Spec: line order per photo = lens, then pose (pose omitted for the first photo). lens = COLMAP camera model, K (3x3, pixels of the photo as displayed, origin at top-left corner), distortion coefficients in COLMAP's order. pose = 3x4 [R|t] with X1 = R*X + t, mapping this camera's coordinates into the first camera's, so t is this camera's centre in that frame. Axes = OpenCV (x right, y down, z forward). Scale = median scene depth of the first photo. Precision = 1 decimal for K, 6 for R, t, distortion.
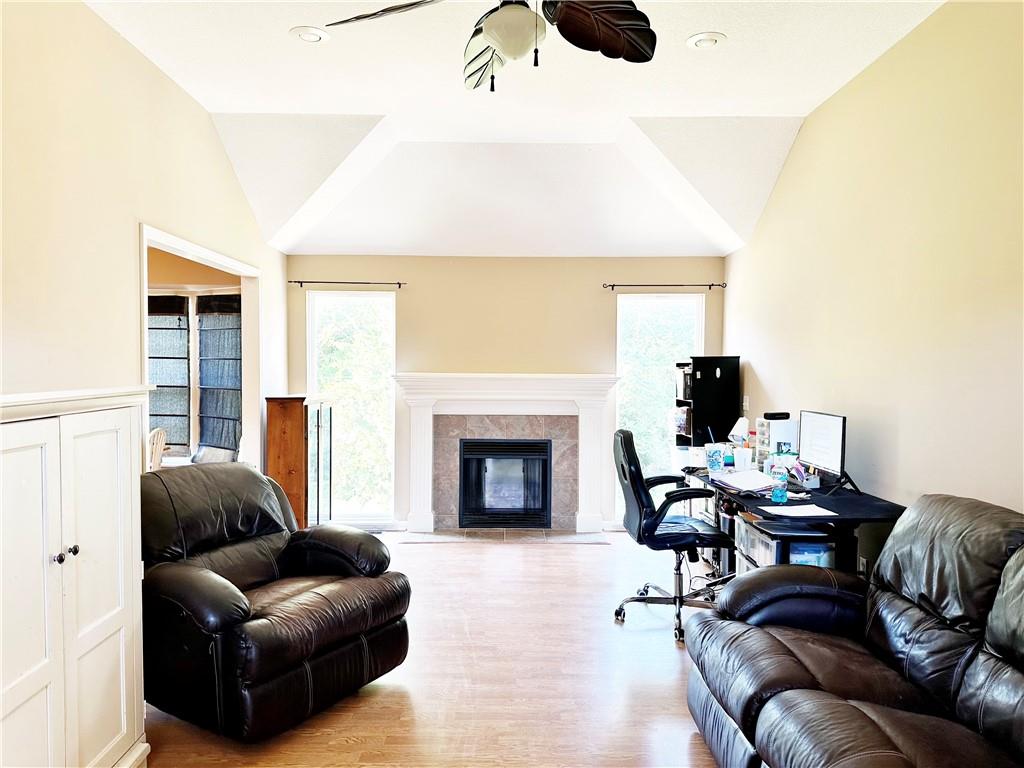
lens RADIAL K [[724.9, 0, 512.0], [0, 724.9, 384.0], [0, 0, 1]] dist [0.154759, -0.214354]
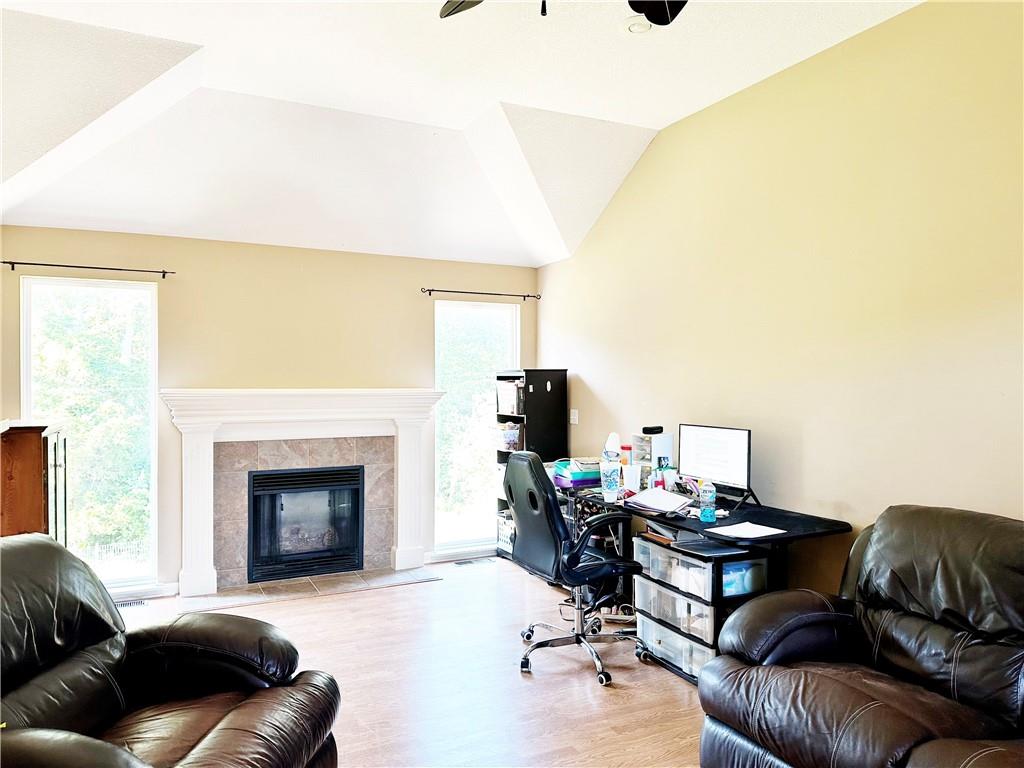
lens RADIAL K [[724.9, 0, 512.0], [0, 724.9, 384.0], [0, 0, 1]] dist [0.154759, -0.214354]
pose [[0.902942, -0.006510, 0.429714, -0.160459], [0.014075, 0.999797, -0.014428, -0.004552], [-0.429533, 0.019075, 0.902850, 0.145073]]
